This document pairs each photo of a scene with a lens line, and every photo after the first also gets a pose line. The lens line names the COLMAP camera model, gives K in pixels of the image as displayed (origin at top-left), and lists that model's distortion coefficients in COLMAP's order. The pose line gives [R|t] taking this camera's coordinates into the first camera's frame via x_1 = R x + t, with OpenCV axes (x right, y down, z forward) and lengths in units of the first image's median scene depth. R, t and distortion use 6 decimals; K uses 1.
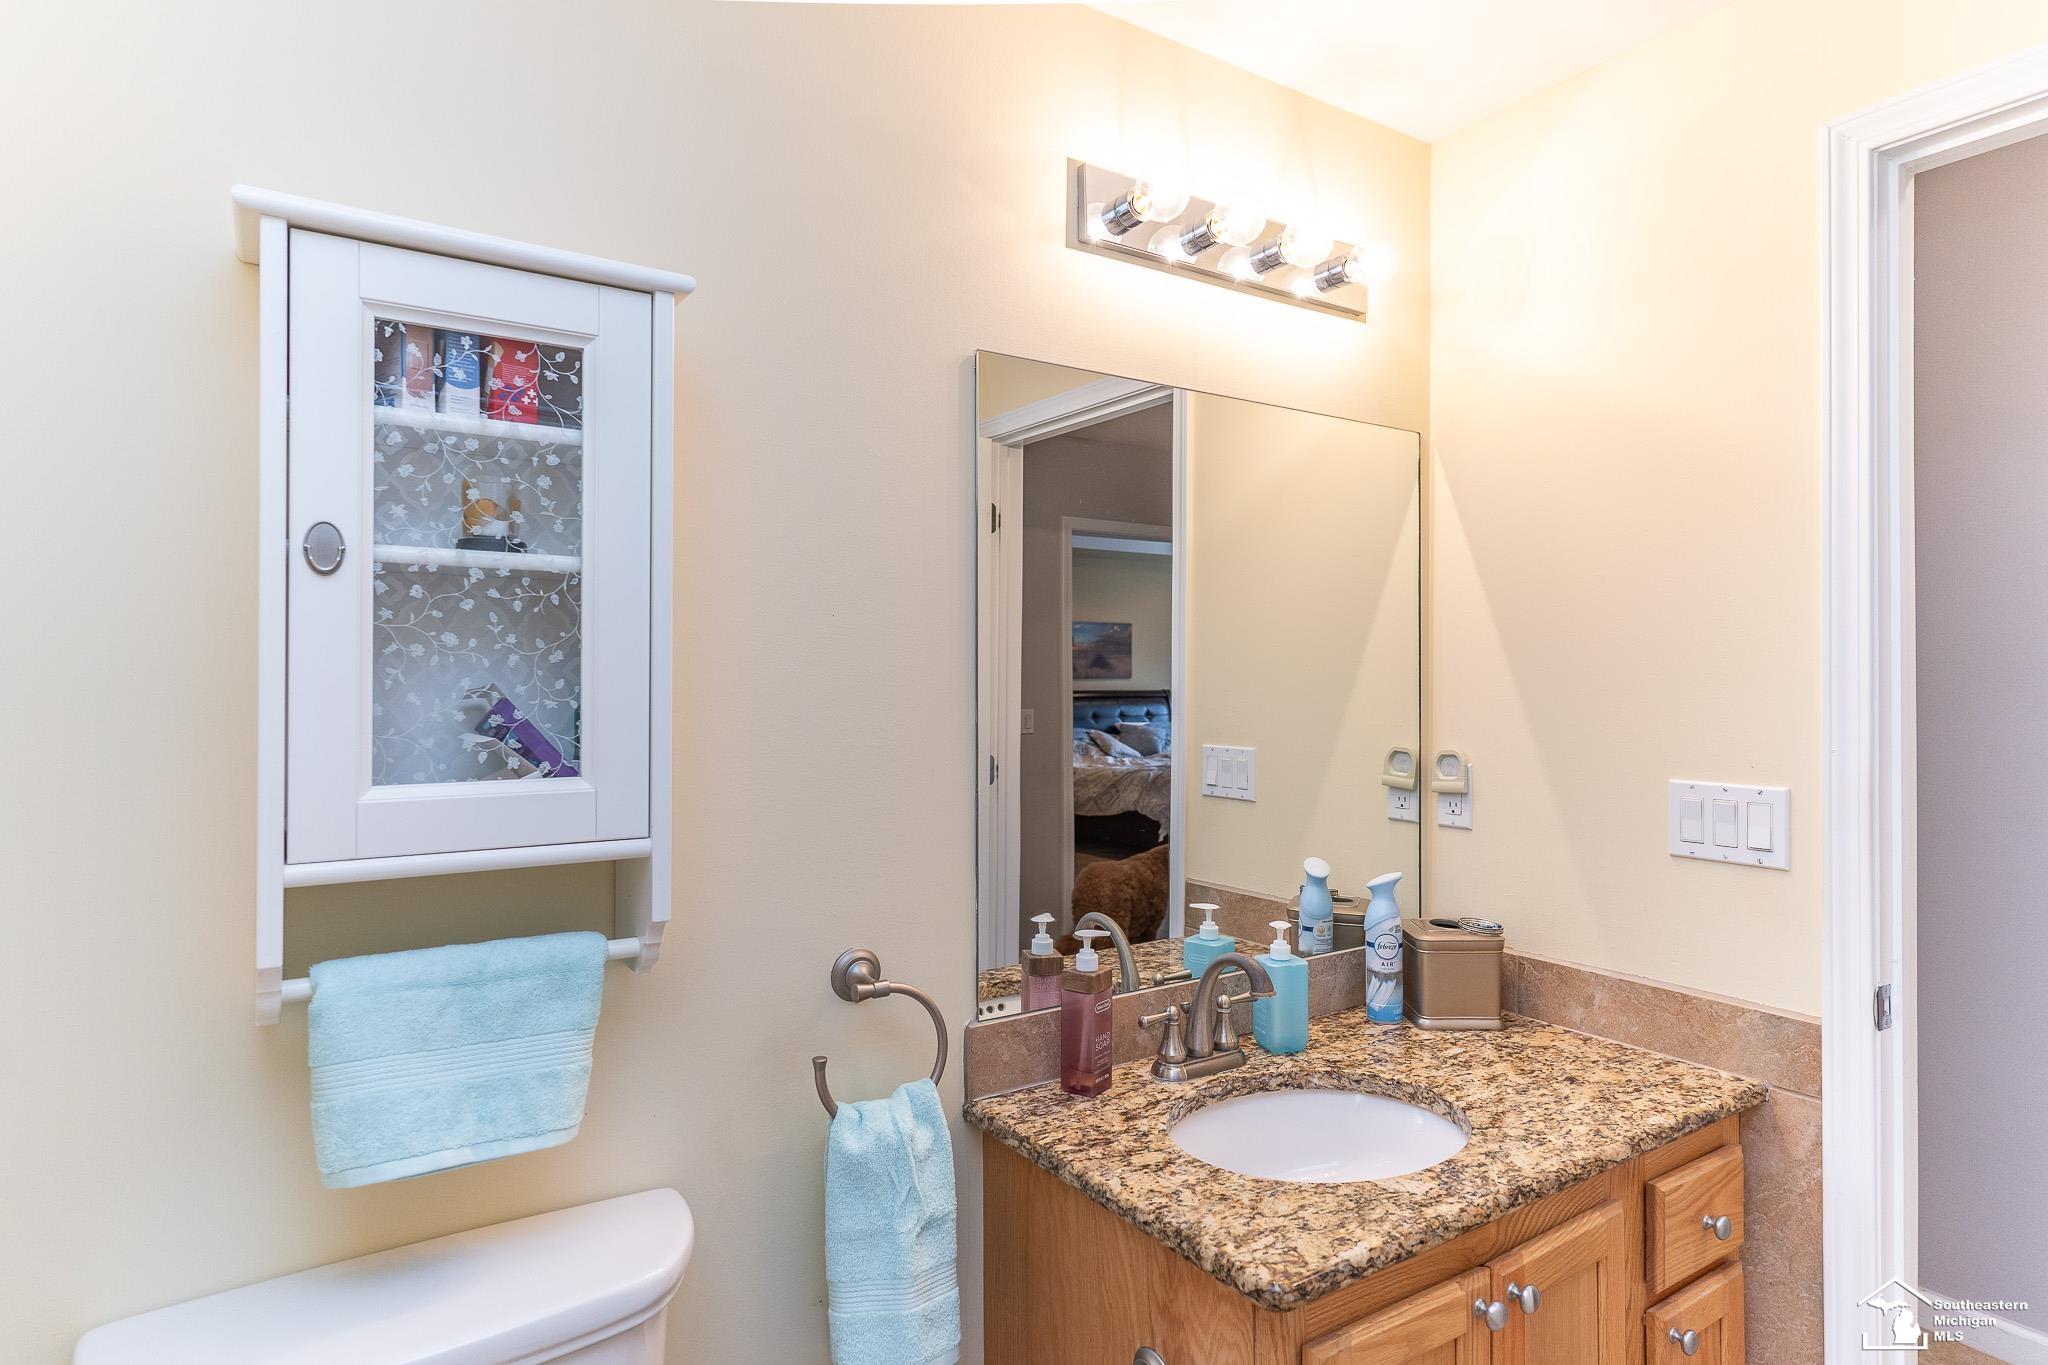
lens RADIAL K [[1166.3, 0, 1028.2], [0, 1166.3, 691.8], [0, 0, 1]] dist [0.013392, 0.000367]
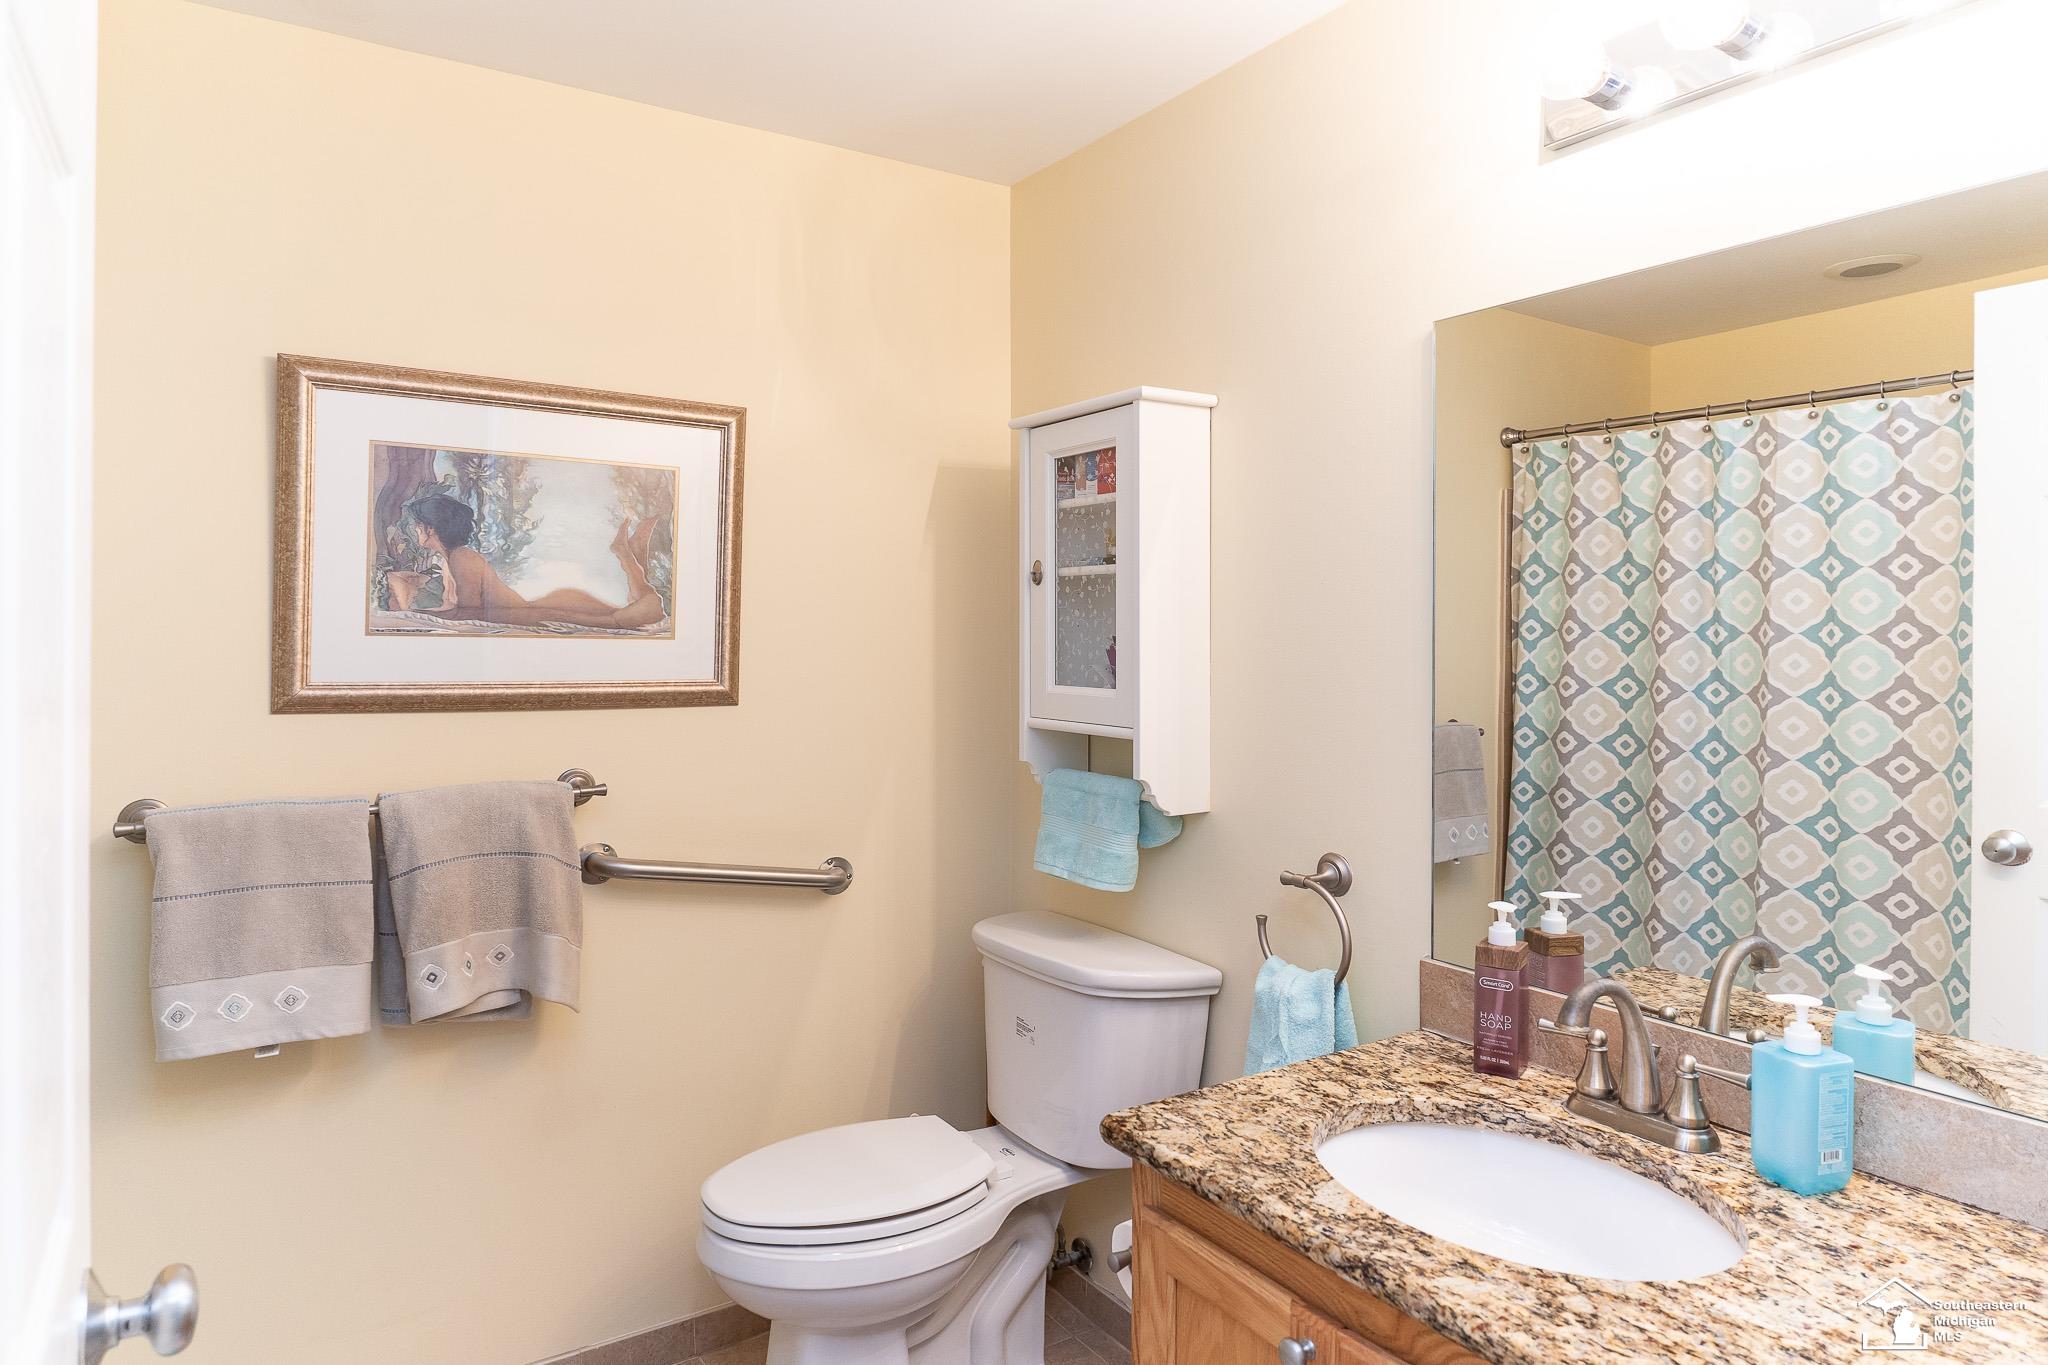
lens RADIAL K [[1201.8, 0, 1017.9], [0, 1201.8, 646.2], [0, 0, 1]] dist [-0.000623, 0.000066]
pose [[-0.027115, 0.008422, -0.999597, 1.209091], [-0.005068, 0.999950, 0.008562, -0.004590], [0.999619, 0.005298, -0.027071, 0.762039]]
